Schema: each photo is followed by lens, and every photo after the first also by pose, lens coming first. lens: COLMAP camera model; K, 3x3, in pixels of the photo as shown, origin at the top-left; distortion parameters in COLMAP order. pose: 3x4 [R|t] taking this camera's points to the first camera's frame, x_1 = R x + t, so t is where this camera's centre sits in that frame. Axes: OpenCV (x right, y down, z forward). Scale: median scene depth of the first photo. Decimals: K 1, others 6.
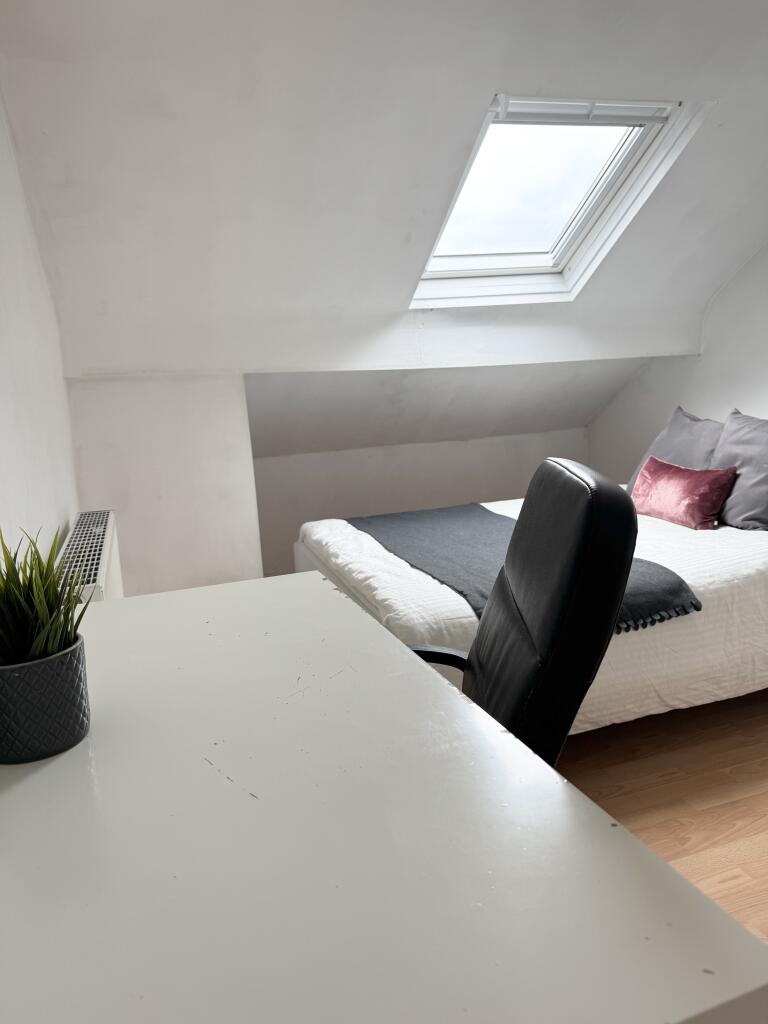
lens RADIAL K [[710.4, 0, 386.8], [0, 710.4, 509.4], [0, 0, 1]] dist [-0.049165, -0.011223]
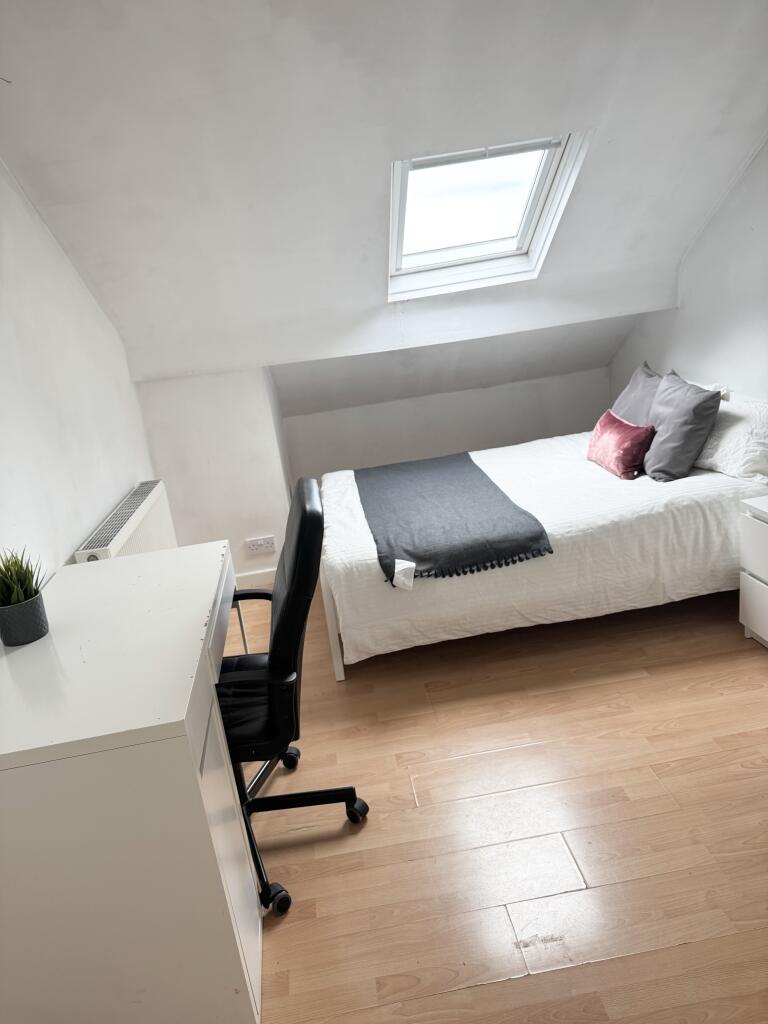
lens RADIAL K [[710.4, 0, 379.8], [0, 710.4, 513.6], [0, 0, 1]] dist [-0.049165, -0.011223]
pose [[0.975988, -0.010668, -0.217565, 0.390493], [0.040604, 0.990204, 0.133593, -0.116741], [0.214008, -0.139220, 0.966860, -0.343434]]
